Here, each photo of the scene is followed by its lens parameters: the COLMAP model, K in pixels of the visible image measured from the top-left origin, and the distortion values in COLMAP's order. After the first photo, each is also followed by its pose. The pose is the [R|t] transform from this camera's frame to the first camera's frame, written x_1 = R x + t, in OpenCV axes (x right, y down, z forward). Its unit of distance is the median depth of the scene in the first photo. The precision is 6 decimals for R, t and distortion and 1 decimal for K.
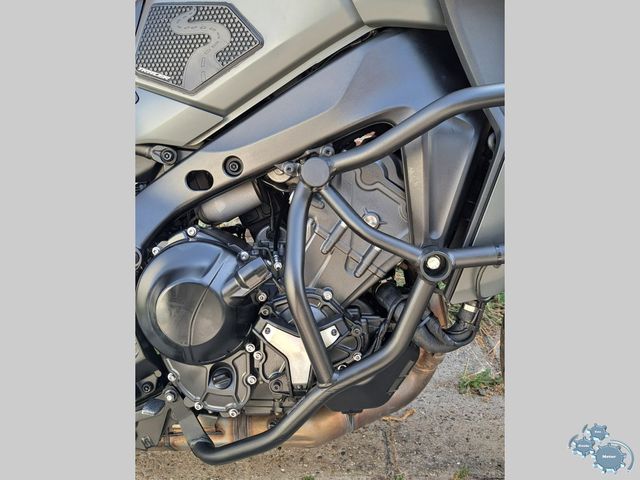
lens RADIAL K [[551.8, 0, 320.0], [0, 551.8, 240.0], [0, 0, 1]] dist [0.066736, 0.000149]
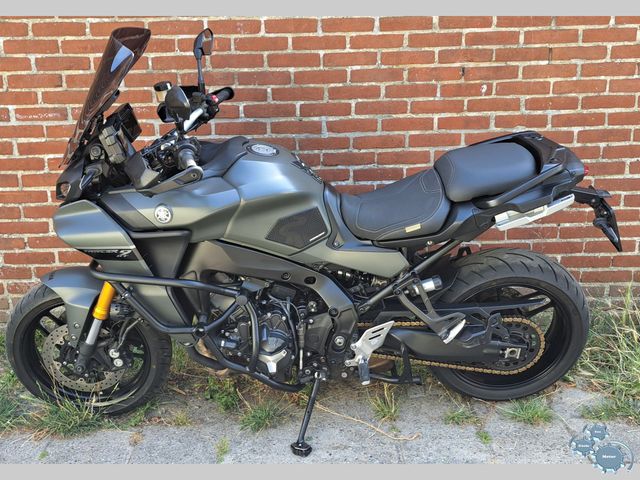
lens RADIAL K [[680.4, 0, 322.5], [0, 680.4, 234.9], [0, 0, 1]] dist [0.058218, -0.049576]
pose [[0.999490, 0.006716, 0.031217, -0.238449], [-0.003393, 0.994434, -0.105305, -0.059036], [-0.031750, 0.105145, 0.993950, -1.476532]]
